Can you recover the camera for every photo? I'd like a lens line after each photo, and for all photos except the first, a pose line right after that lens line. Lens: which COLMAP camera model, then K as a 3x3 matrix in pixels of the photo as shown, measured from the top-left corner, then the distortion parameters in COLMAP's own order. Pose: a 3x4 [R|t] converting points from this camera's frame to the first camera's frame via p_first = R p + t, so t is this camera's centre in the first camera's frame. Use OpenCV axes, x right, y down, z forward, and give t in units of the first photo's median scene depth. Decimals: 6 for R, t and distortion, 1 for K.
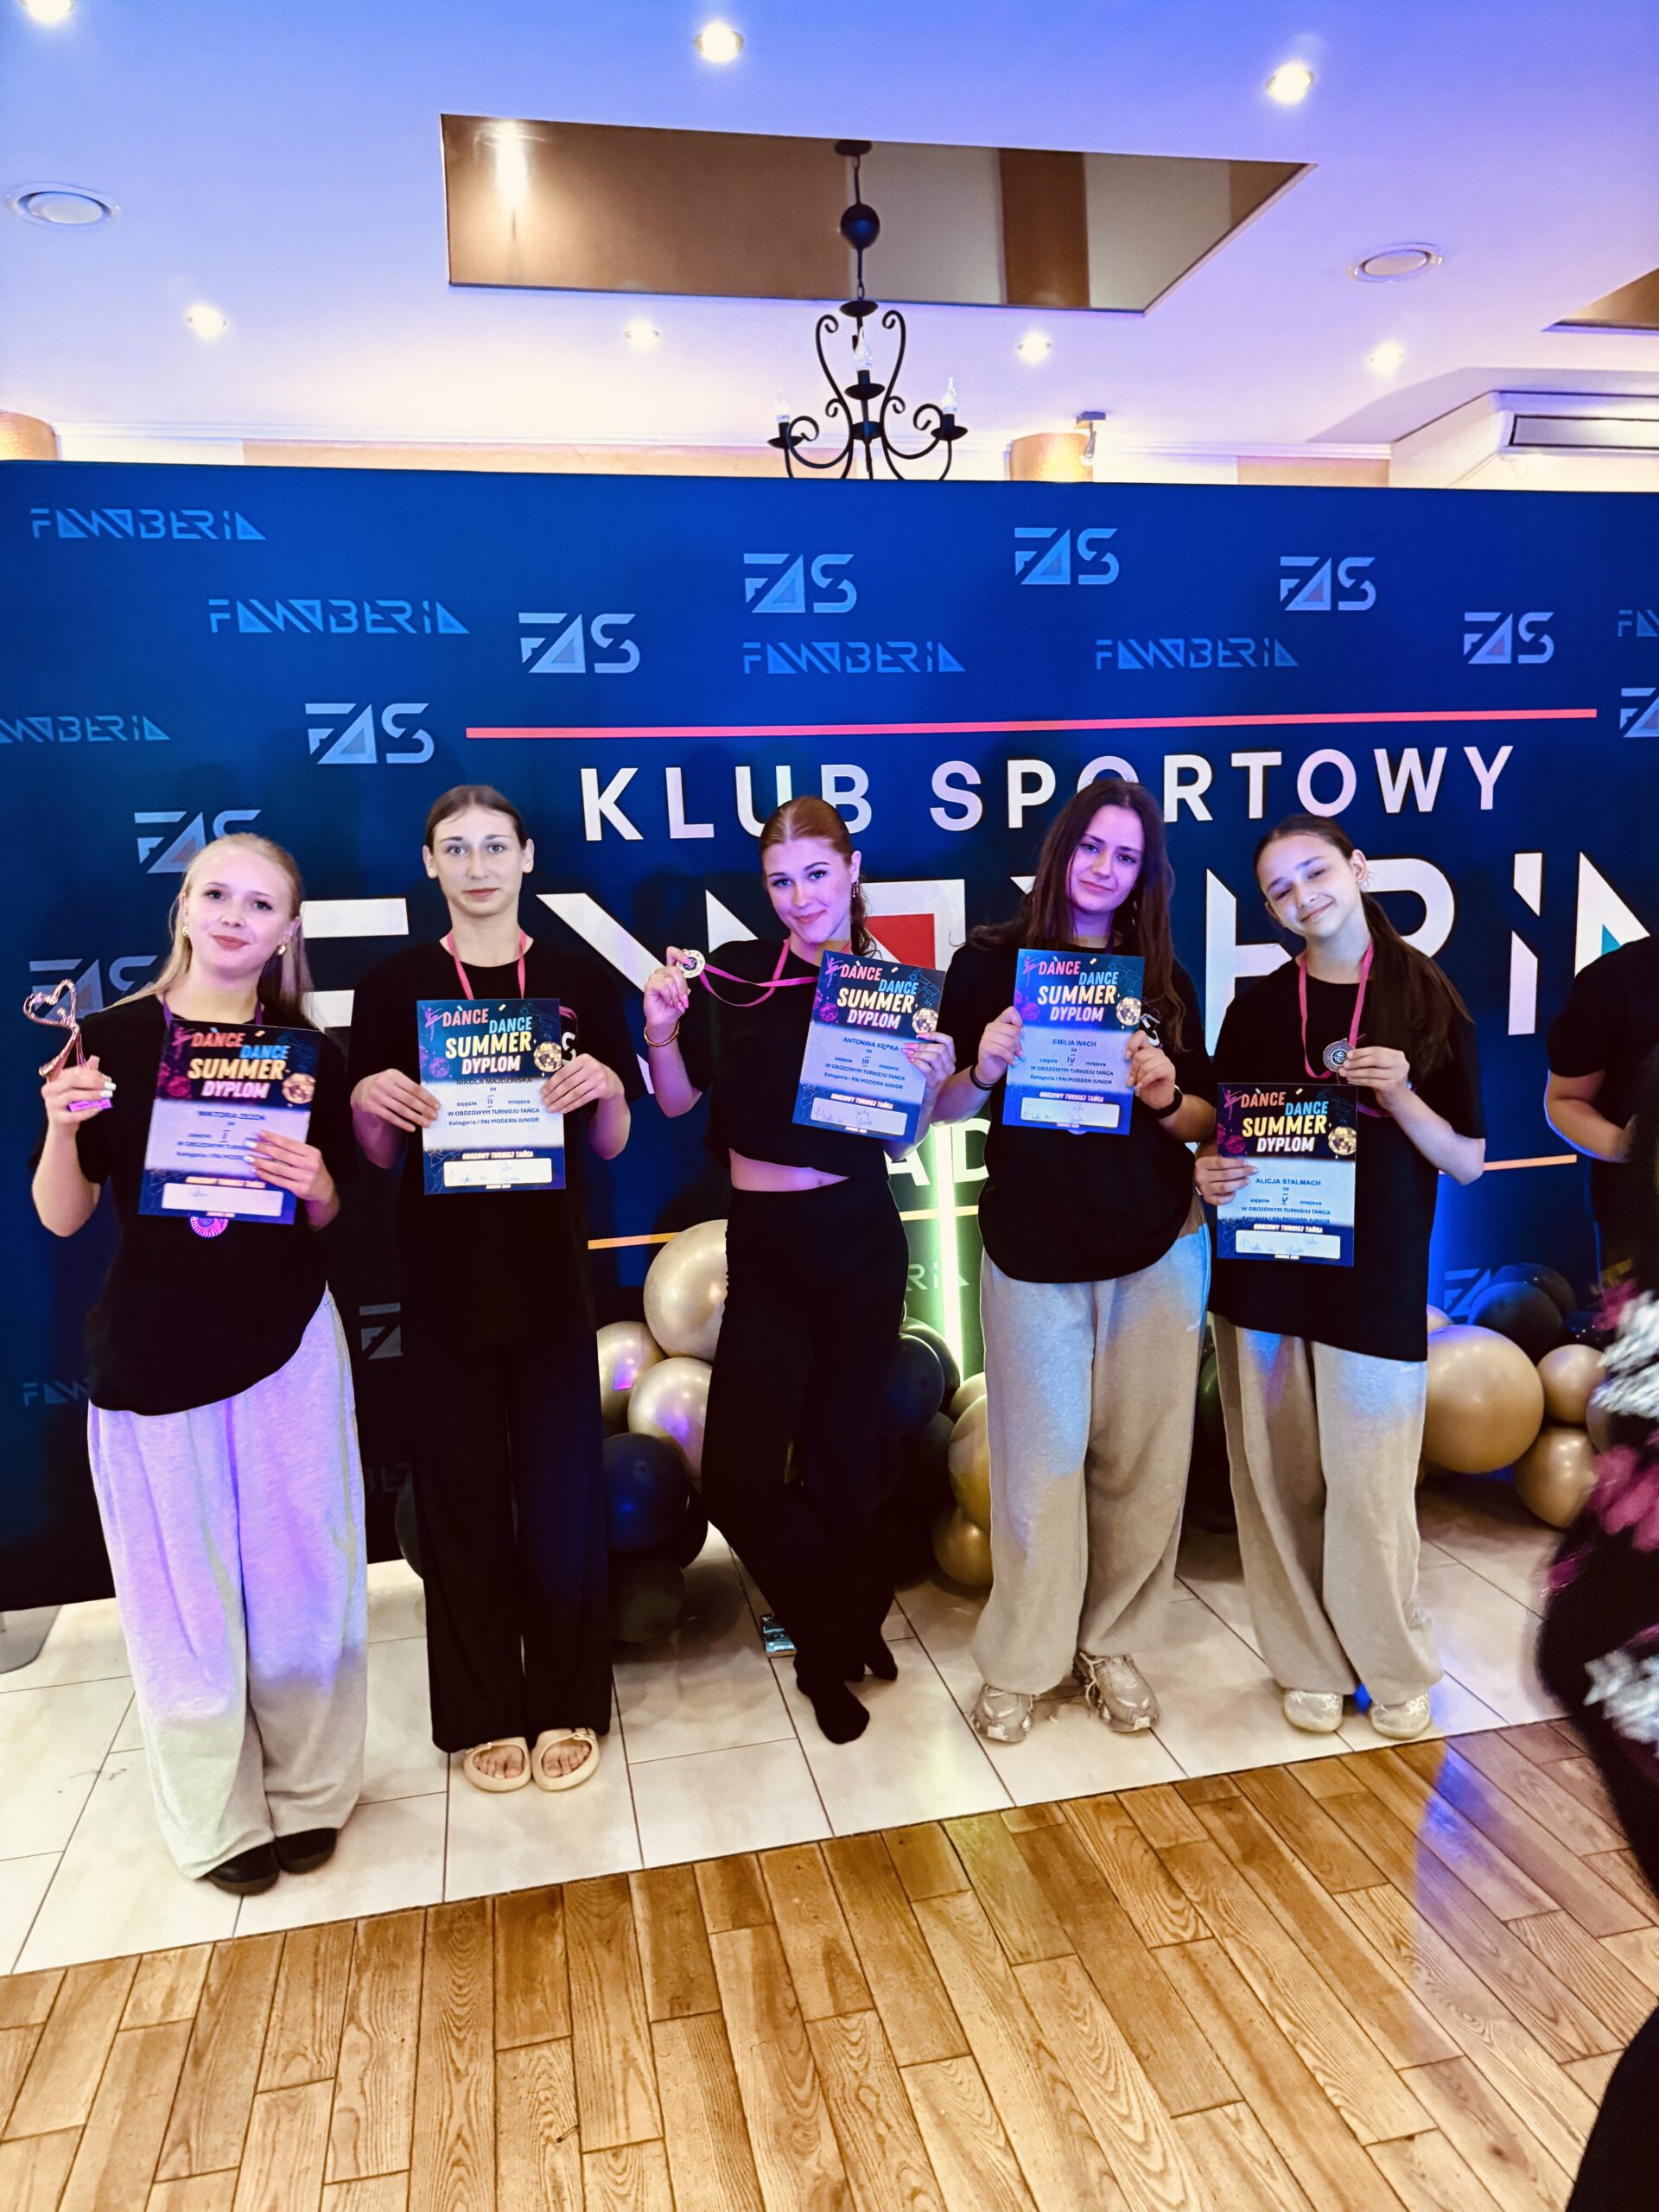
lens RADIAL K [[1507.4, 0, 829.5], [0, 1507.4, 1106.0], [0, 0, 1]] dist [0.157665, -0.325064]
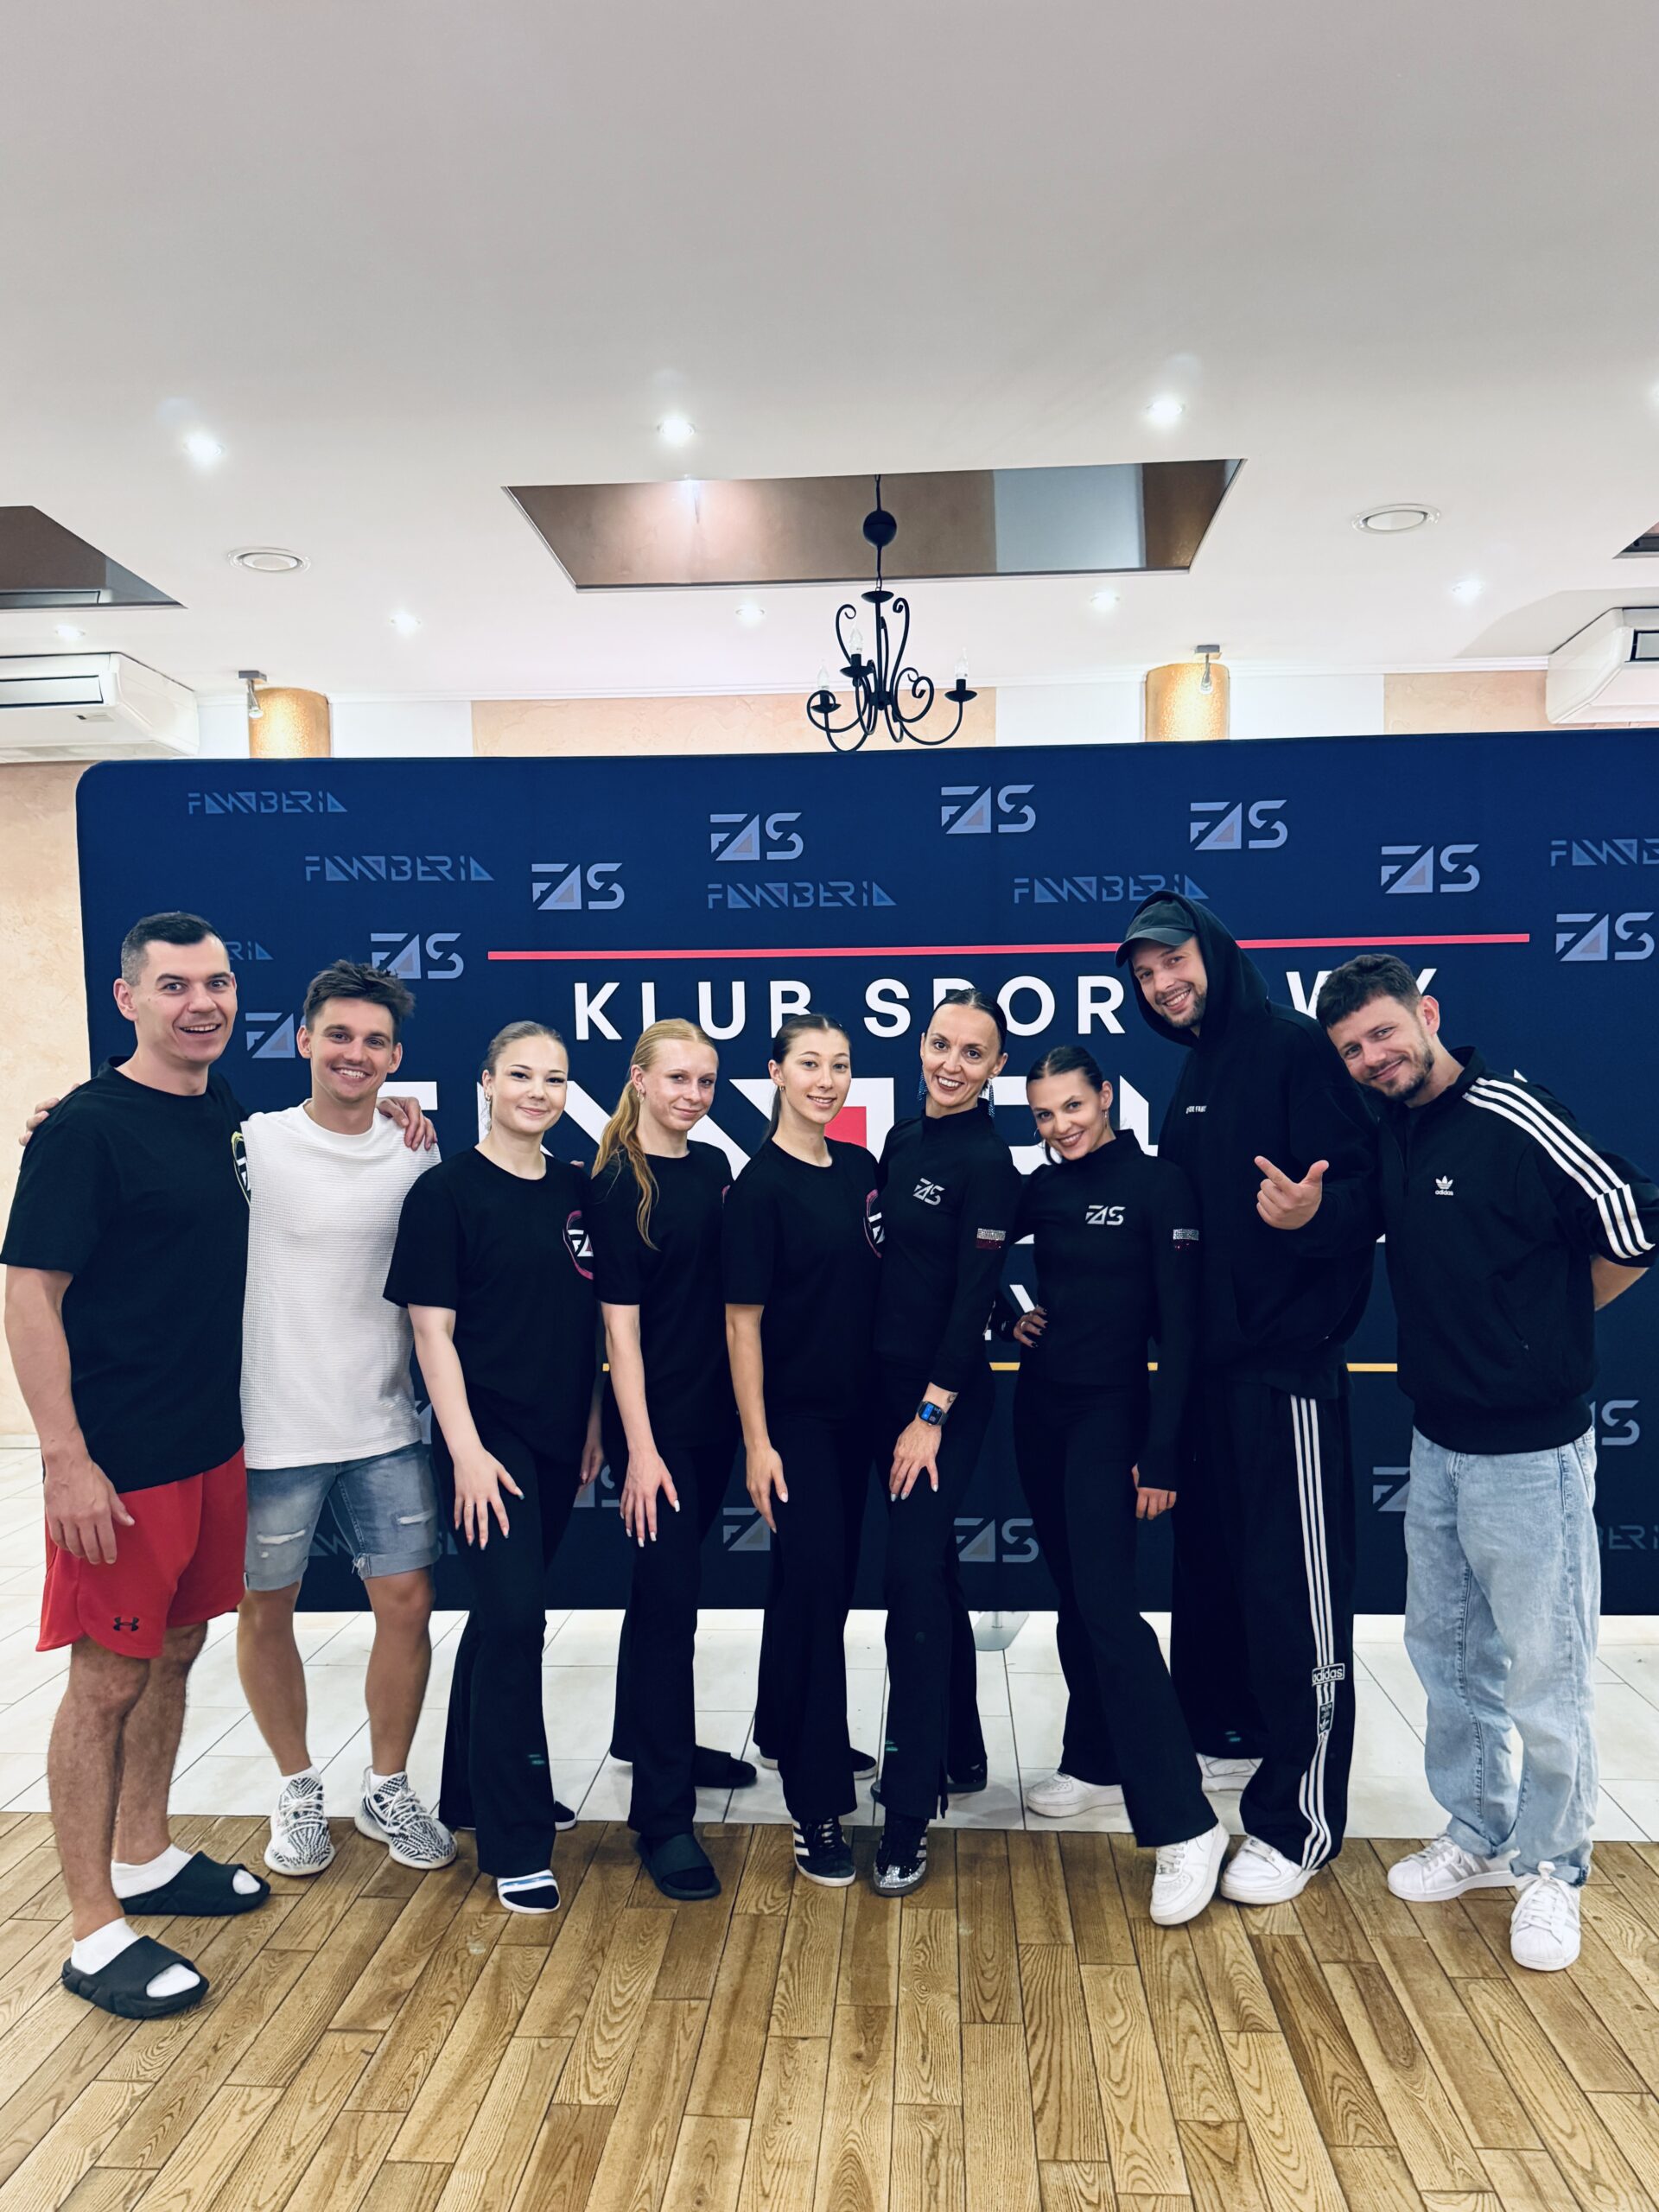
lens RADIAL K [[1658.2, 0, 818.3], [0, 1658.2, 1187.3], [0, 0, 1]] dist [0.149602, -0.287789]
pose [[0.961100, 0.044882, -0.272528, 0.395236], [-0.066395, 0.995318, -0.070234, 0.028204], [0.268100, 0.085597, 0.959581, -0.240750]]
